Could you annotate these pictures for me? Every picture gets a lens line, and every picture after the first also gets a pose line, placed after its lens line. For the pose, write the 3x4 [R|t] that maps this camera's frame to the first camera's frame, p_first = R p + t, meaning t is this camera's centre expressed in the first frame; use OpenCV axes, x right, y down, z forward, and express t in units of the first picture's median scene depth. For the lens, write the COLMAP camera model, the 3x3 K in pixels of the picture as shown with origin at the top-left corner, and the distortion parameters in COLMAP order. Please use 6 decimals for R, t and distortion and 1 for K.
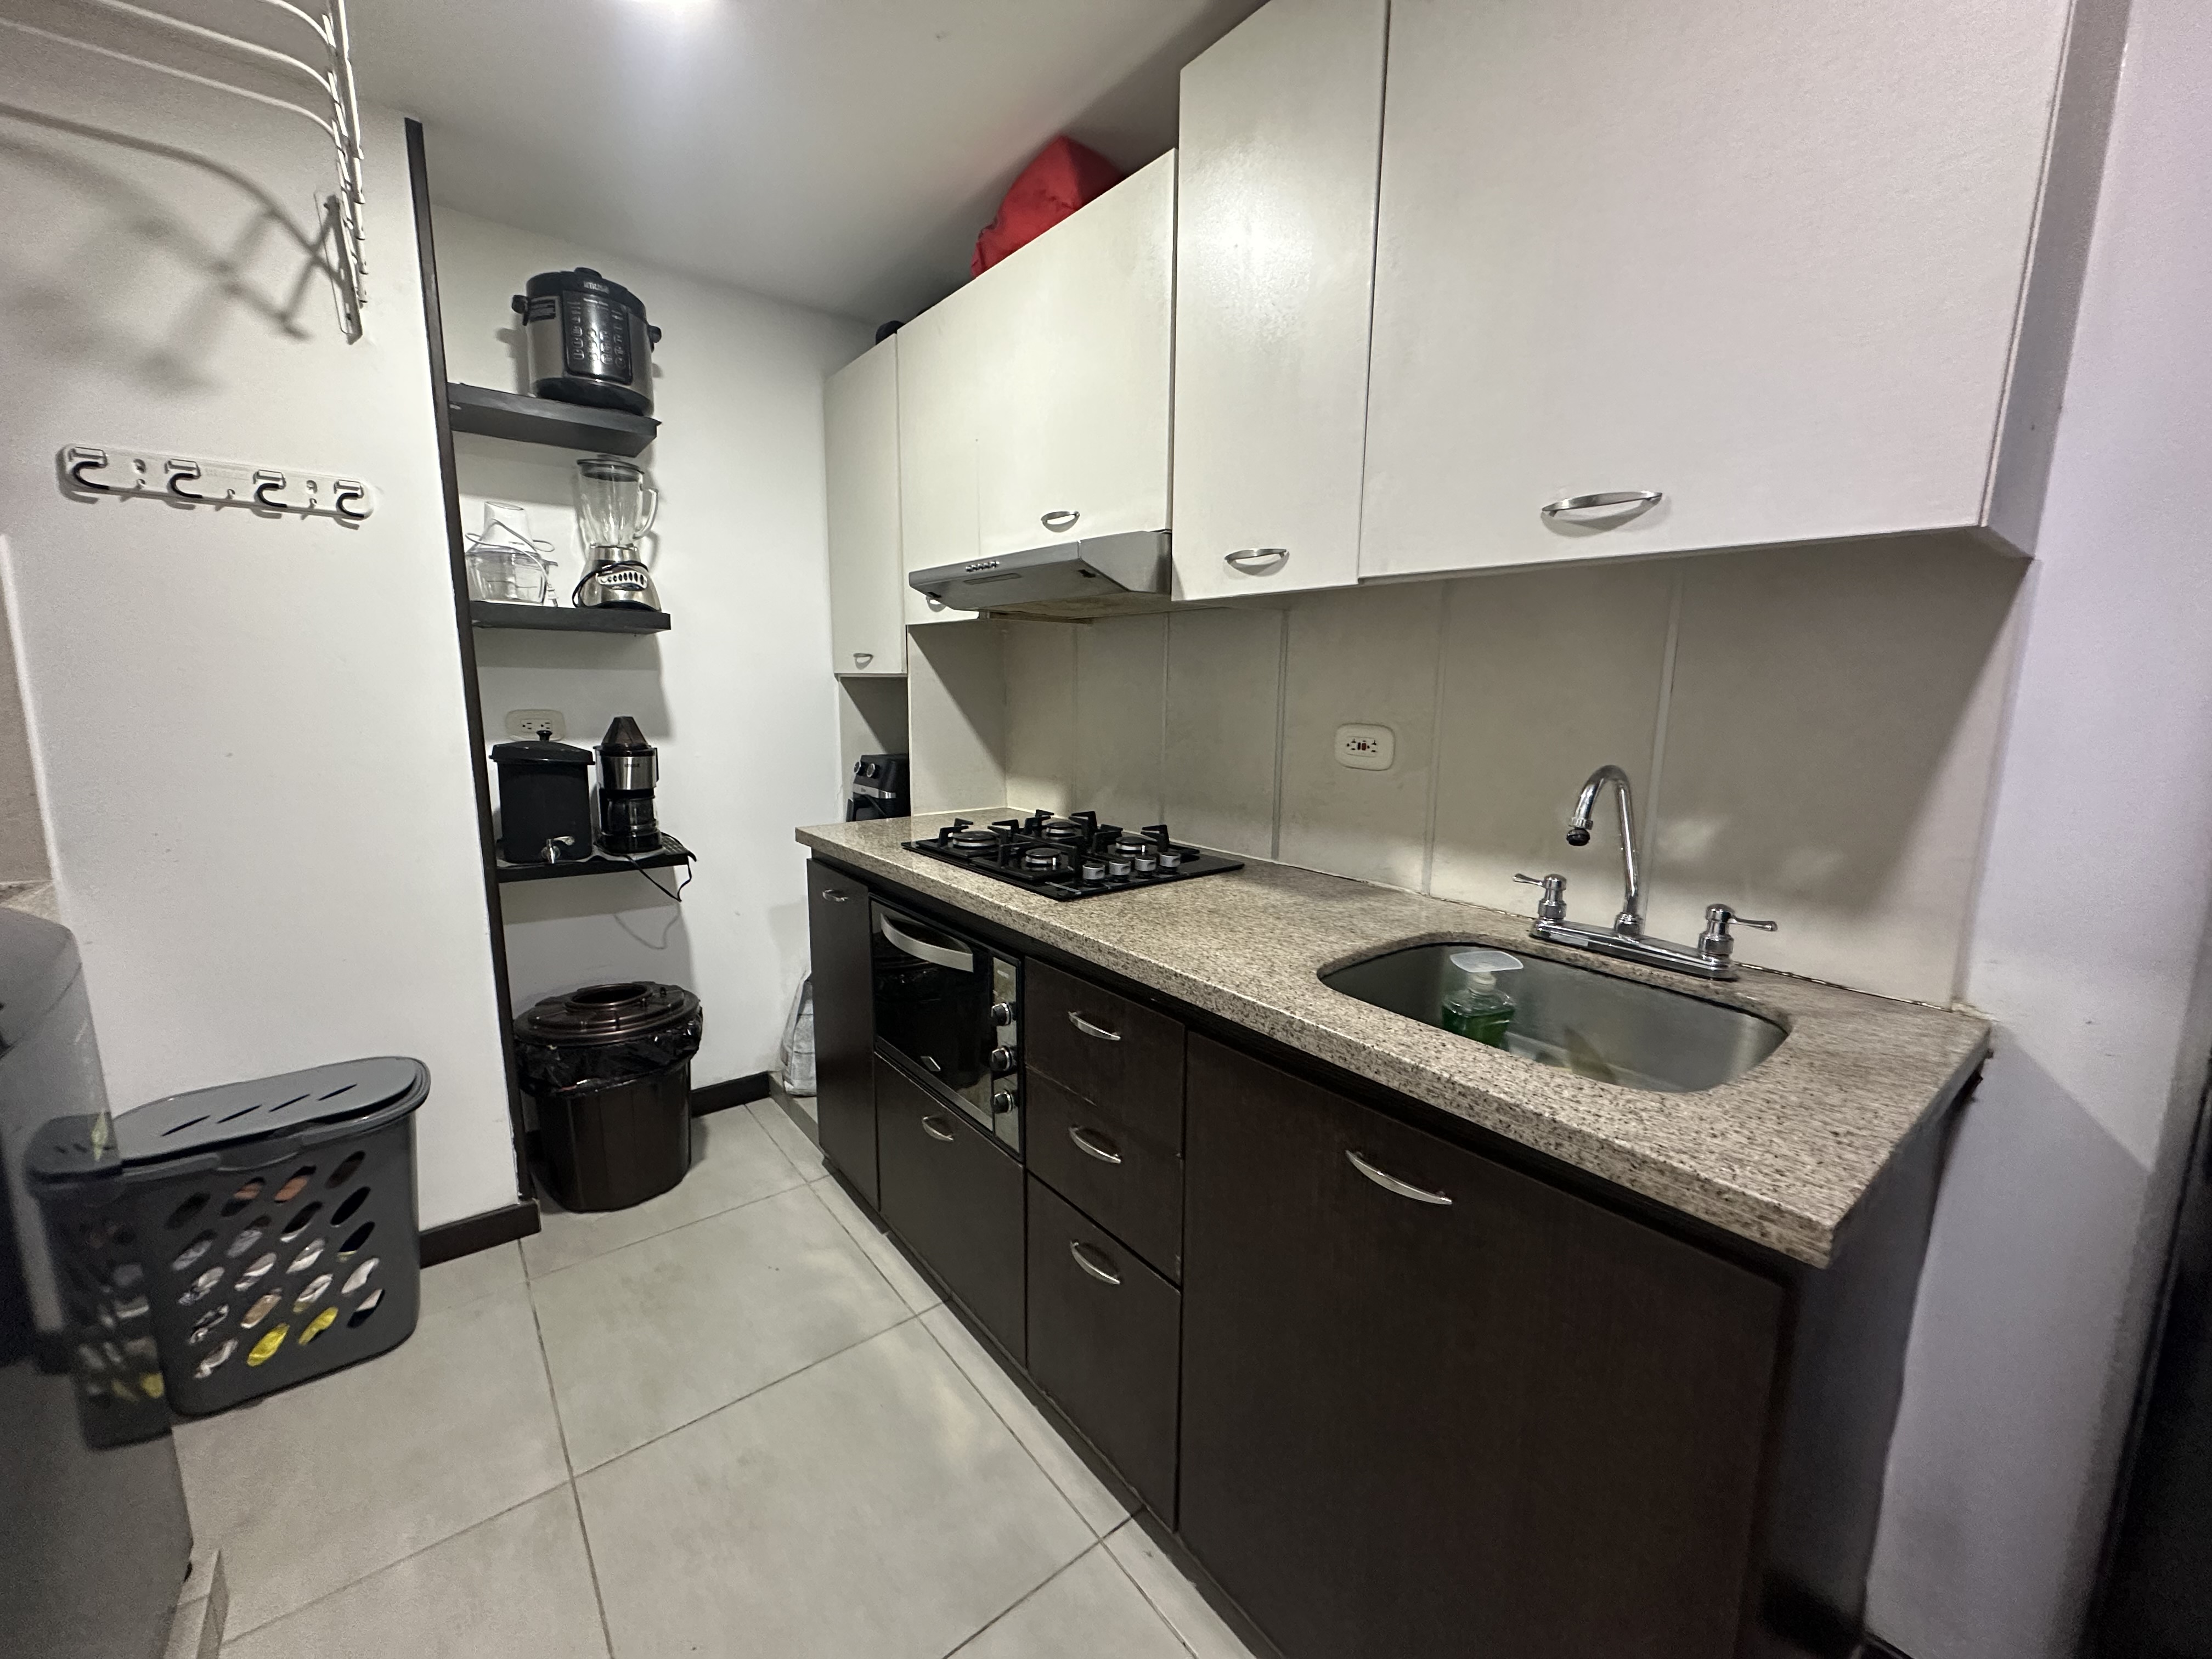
lens RADIAL K [[881.5, 0, 1107.5], [0, 881.5, 825.6], [0, 0, 1]] dist [-0.005704, 0.001645]
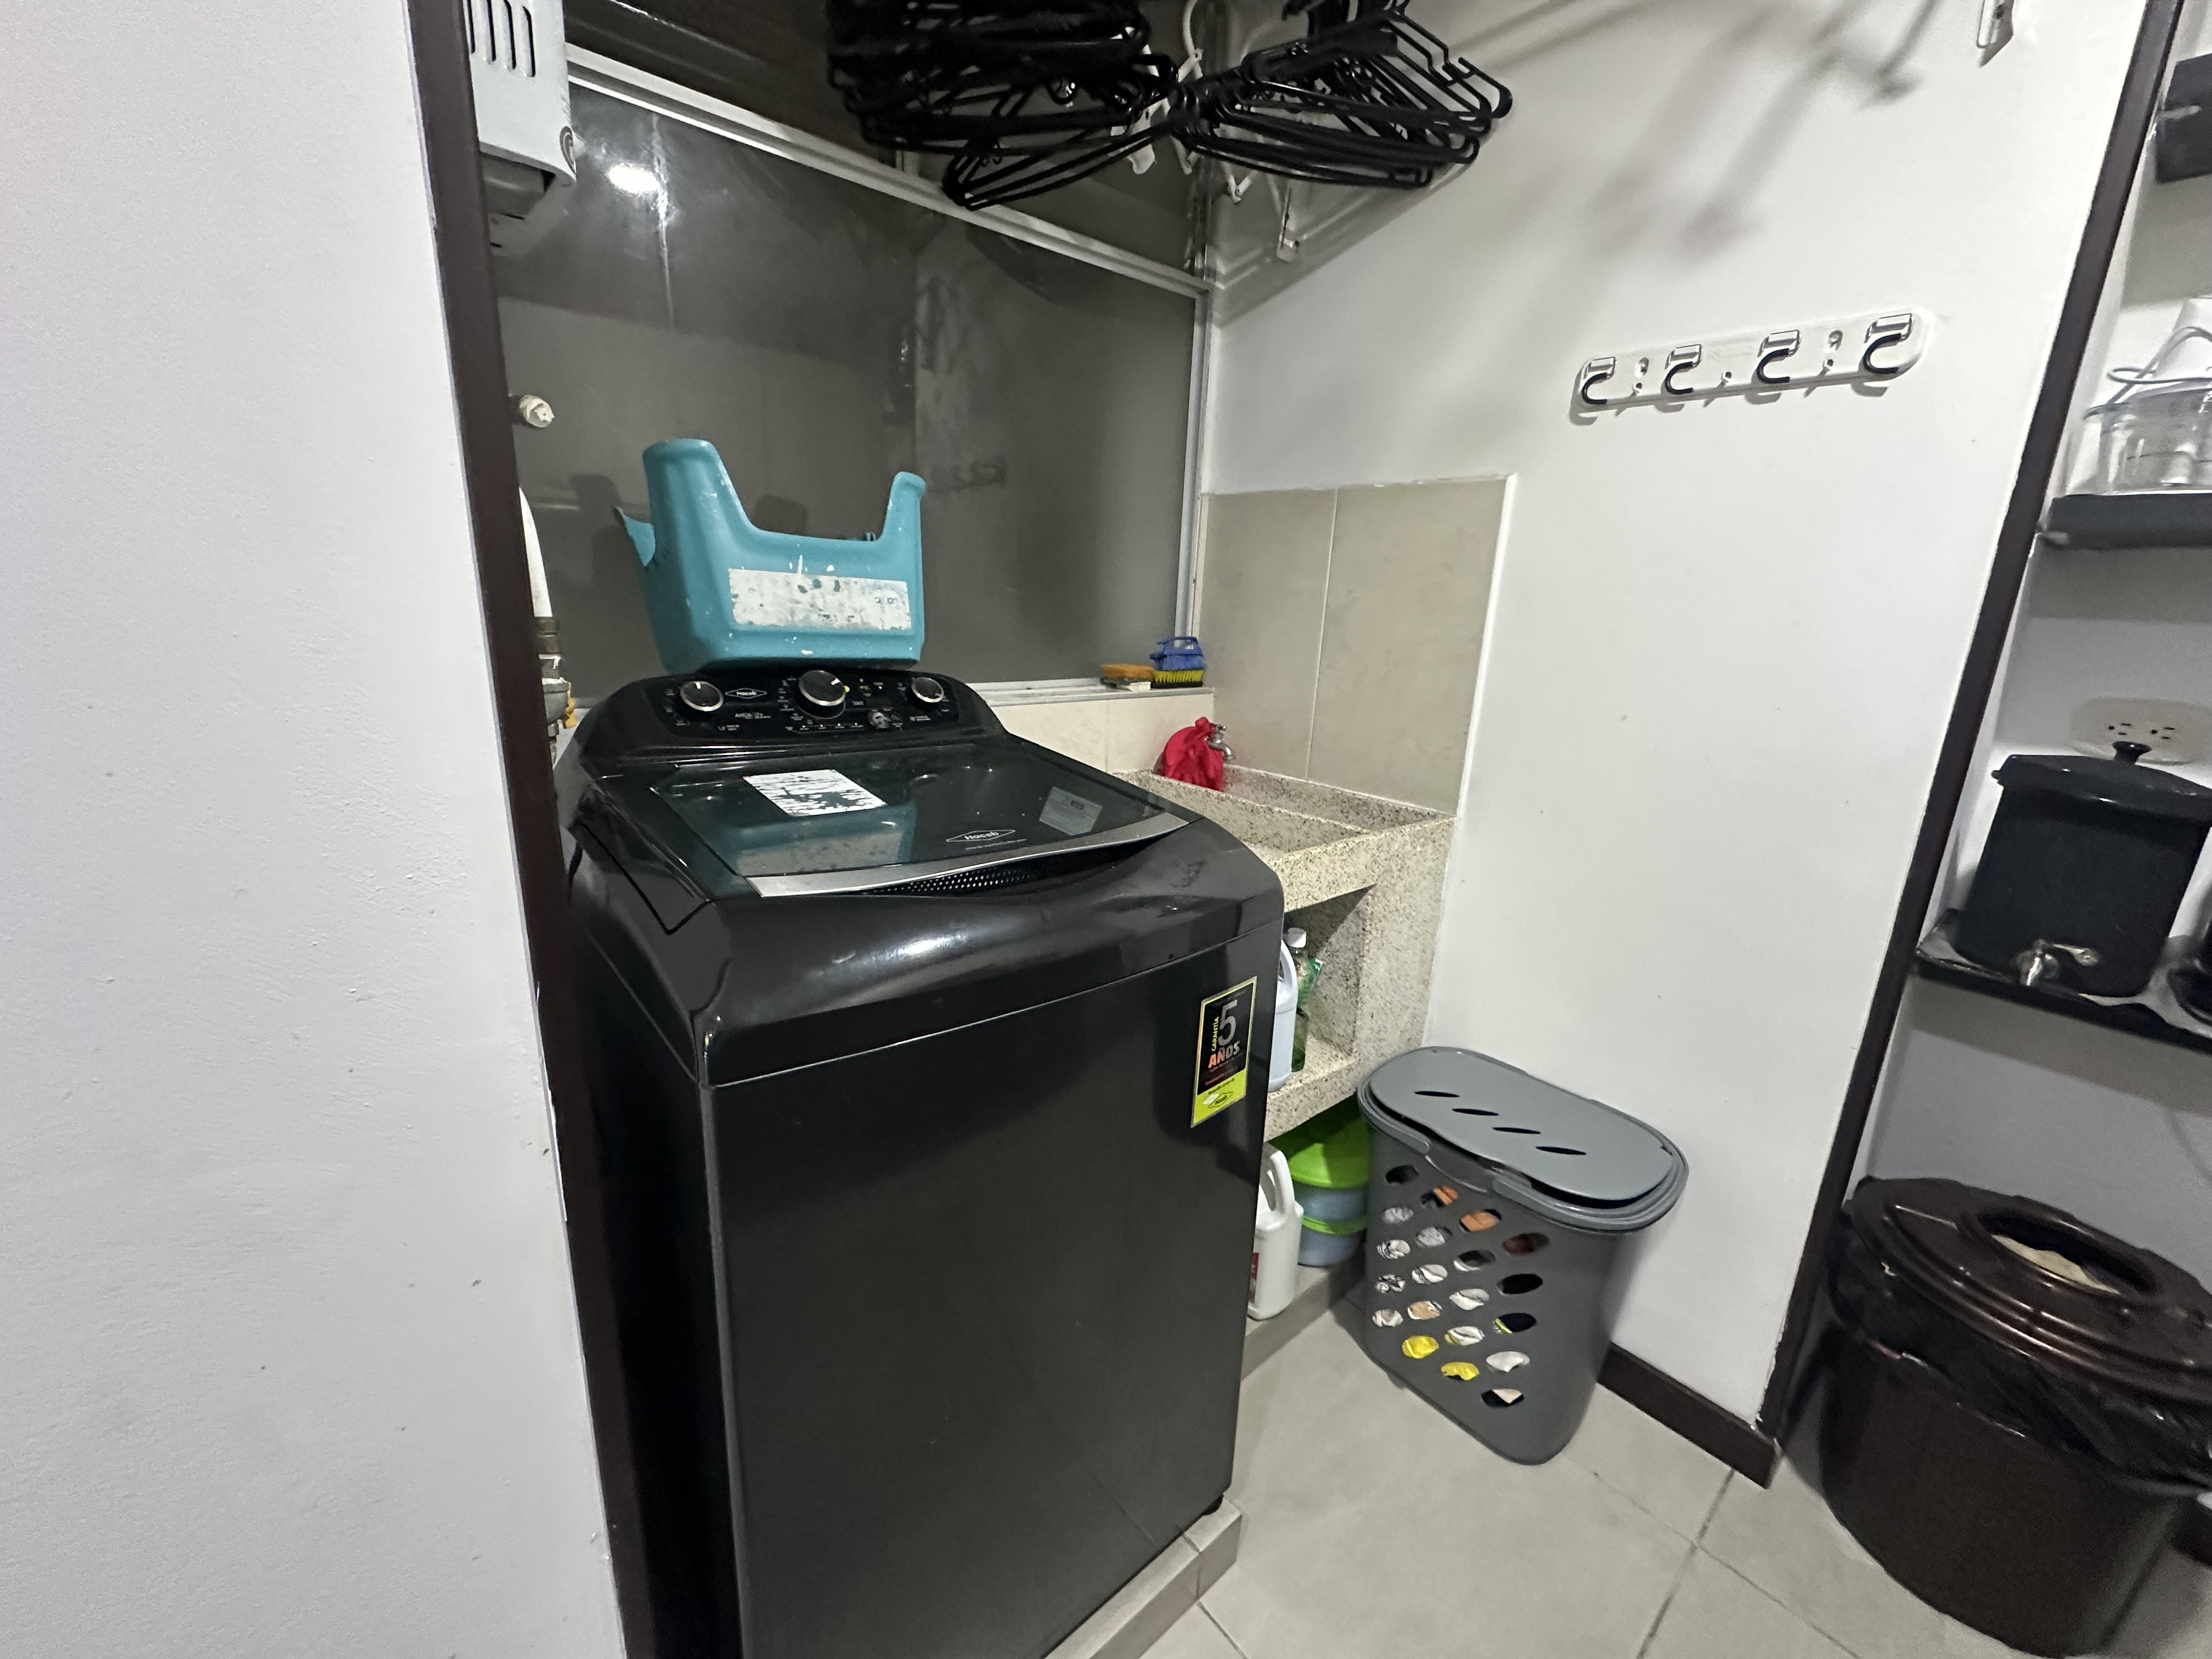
lens RADIAL K [[881.5, 0, 1107.5], [0, 881.5, 825.6], [0, 0, 1]] dist [-0.005704, 0.001645]
pose [[0.041505, 0.242312, -0.969310, -0.192540], [-0.196492, 0.953180, 0.229866, -0.079190], [0.979627, 0.180921, 0.087174, 0.474524]]
